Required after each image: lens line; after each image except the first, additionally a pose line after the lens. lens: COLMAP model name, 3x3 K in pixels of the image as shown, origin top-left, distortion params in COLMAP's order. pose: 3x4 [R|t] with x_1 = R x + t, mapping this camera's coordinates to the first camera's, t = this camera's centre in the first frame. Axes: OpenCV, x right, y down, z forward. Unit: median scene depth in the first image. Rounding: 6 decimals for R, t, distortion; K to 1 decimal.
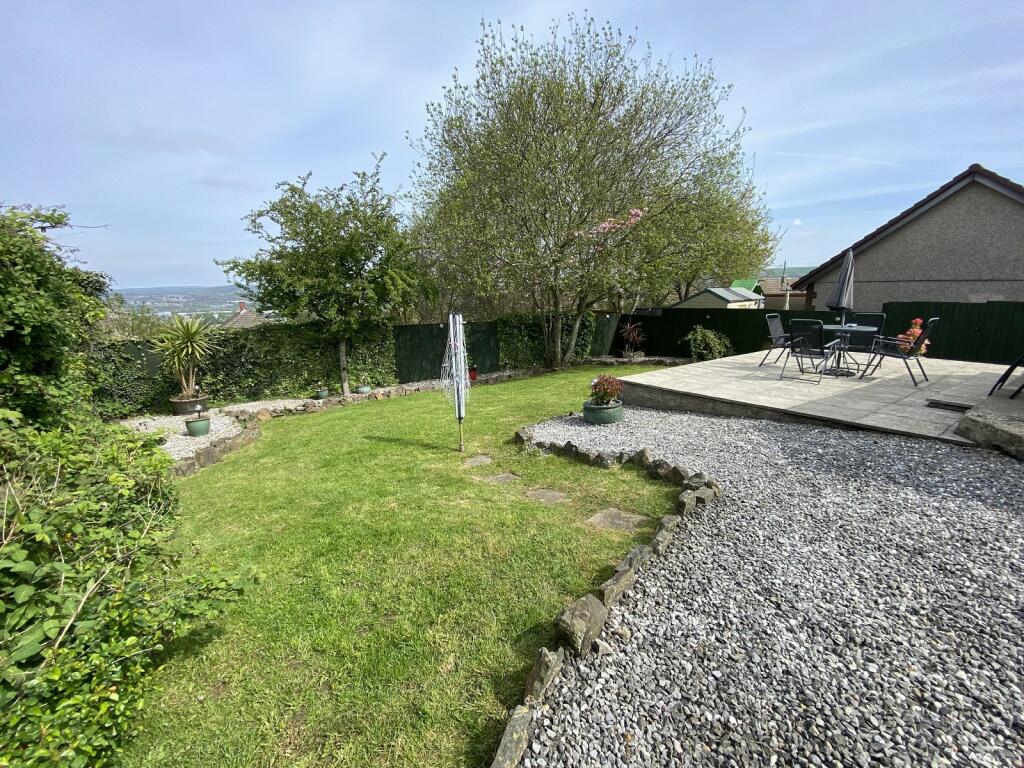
lens RADIAL K [[406.6, 0, 512.0], [0, 406.6, 384.0], [0, 0, 1]] dist [0.000770, -0.000055]
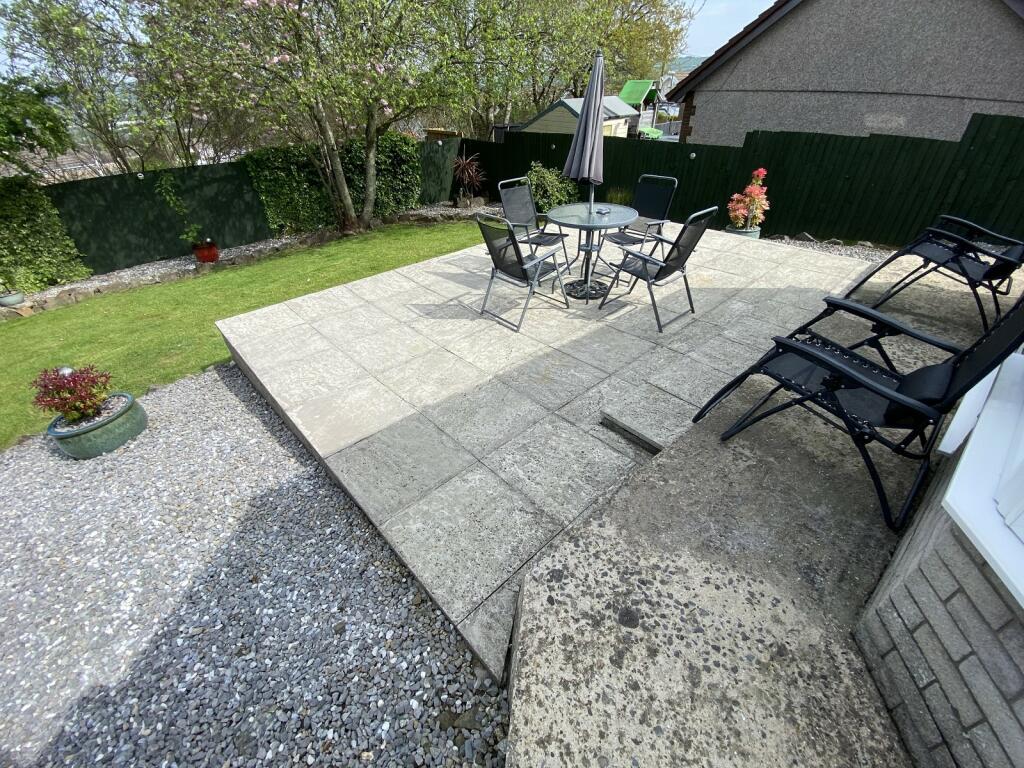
lens RADIAL K [[416.4, 0, 511.6], [0, 416.4, 380.1], [0, 0, 1]] dist [0.002674, -0.014037]
pose [[0.989340, -0.087952, 0.116068, 0.301928], [0.036973, 0.922608, 0.383964, -0.071970], [-0.140856, -0.375579, 0.916024, 0.193232]]
